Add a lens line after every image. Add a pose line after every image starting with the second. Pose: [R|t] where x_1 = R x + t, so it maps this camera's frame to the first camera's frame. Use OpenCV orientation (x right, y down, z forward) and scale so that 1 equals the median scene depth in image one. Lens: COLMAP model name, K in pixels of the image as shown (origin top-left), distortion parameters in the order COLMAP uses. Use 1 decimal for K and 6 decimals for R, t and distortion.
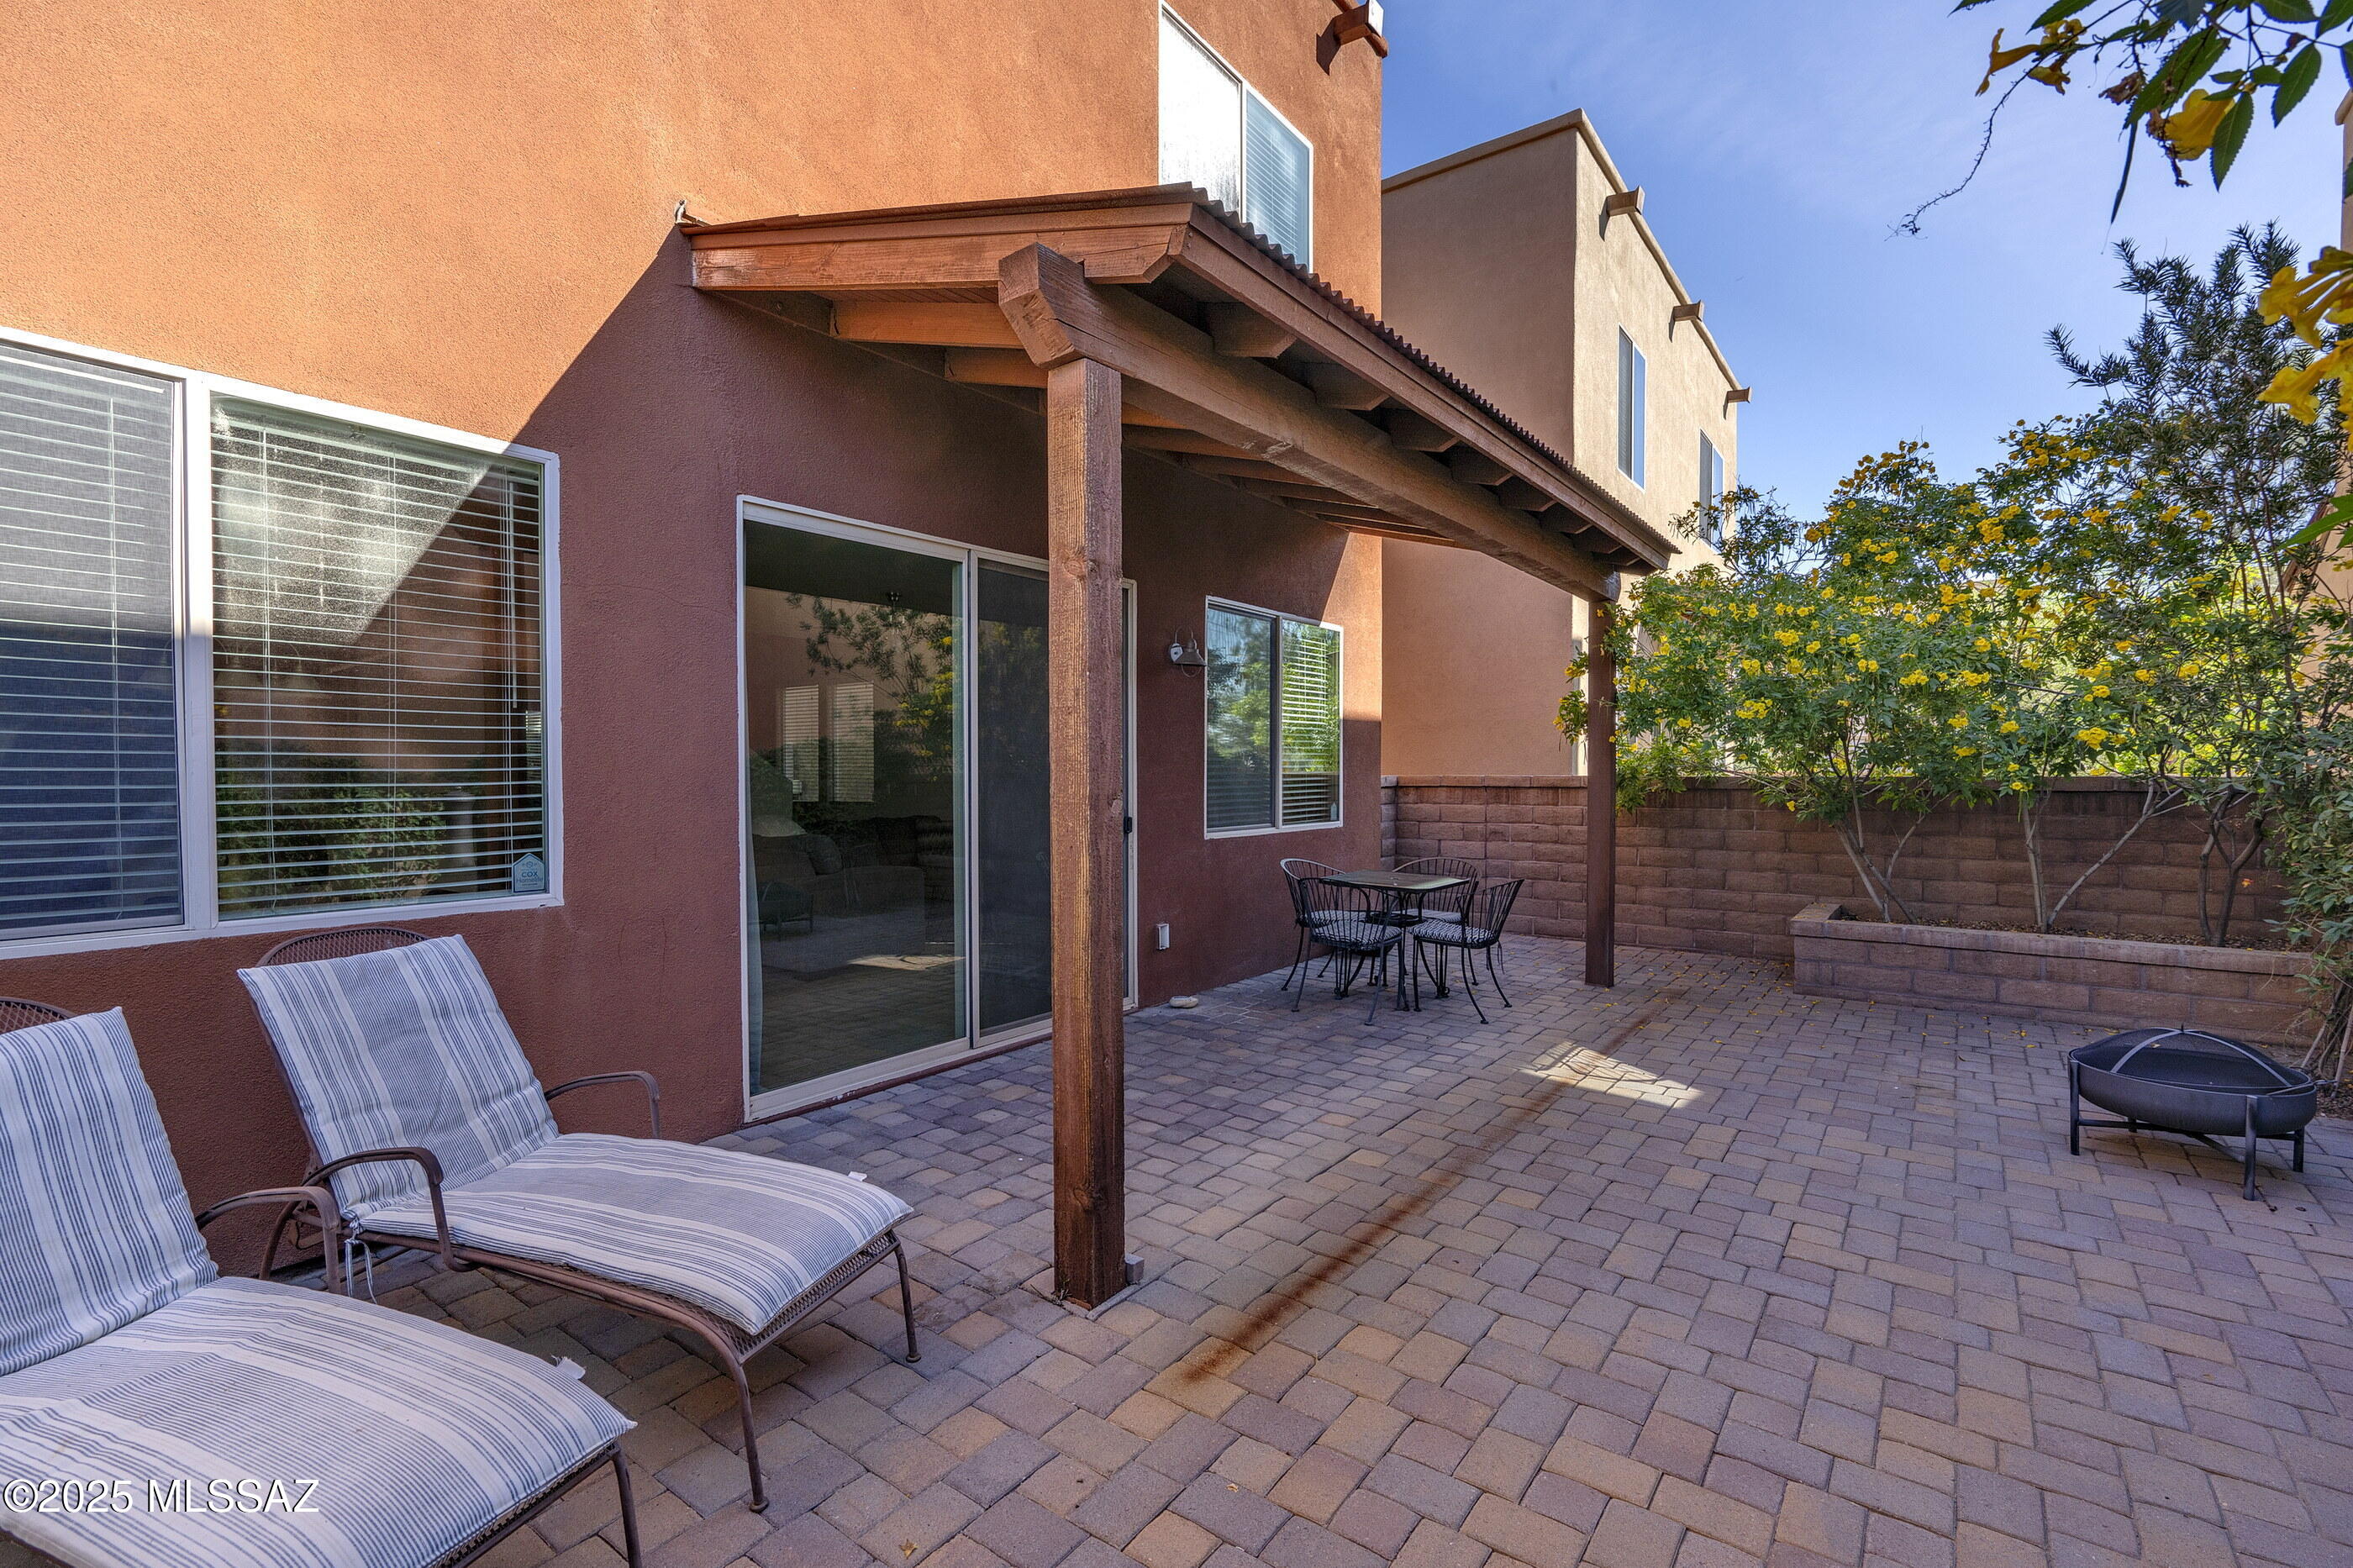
lens RADIAL K [[1057.8, 0, 1176.5], [0, 1057.8, 784.0], [0, 0, 1]] dist [-0.002143, 0.000256]
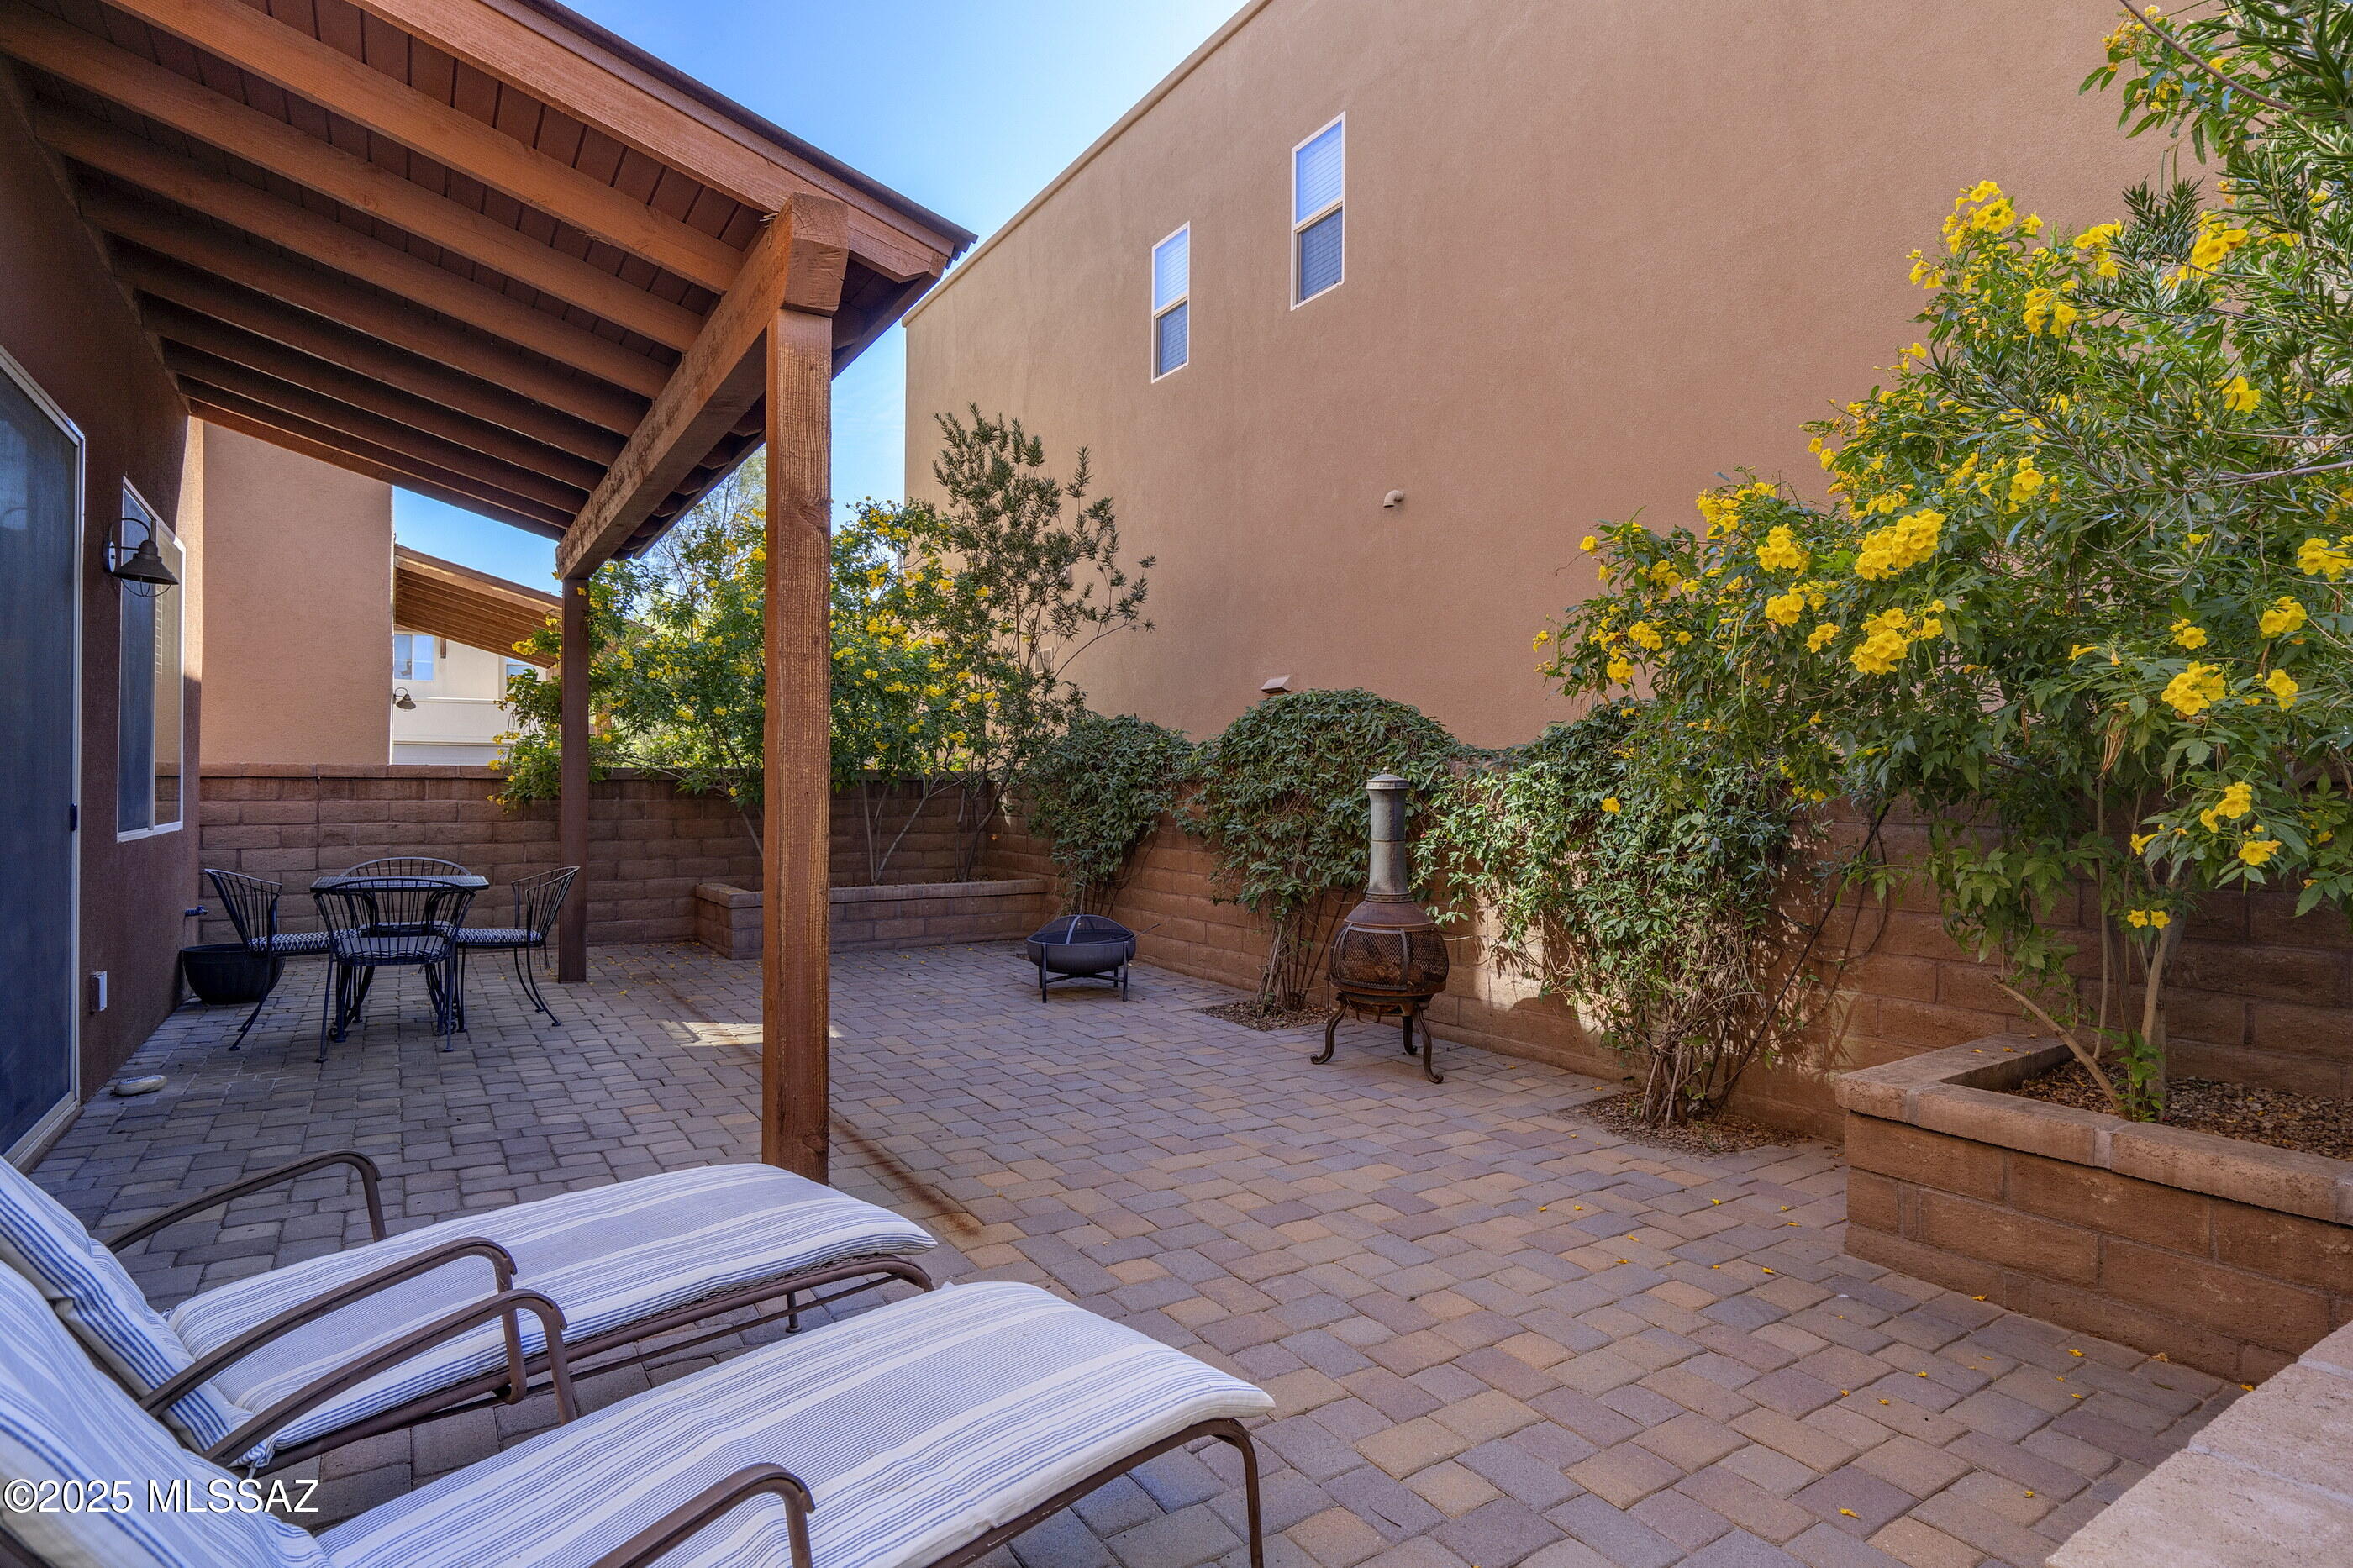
lens RADIAL K [[1204.0, 0, 1176.5], [0, 1204.0, 784.0], [0, 0, 1]] dist [0.000476, 0.000297]
pose [[0.348707, 0.005250, 0.937217, -0.495662], [0.007509, 0.999937, -0.008395, 0.029658], [-0.937202, 0.009965, 0.348646, 0.130549]]
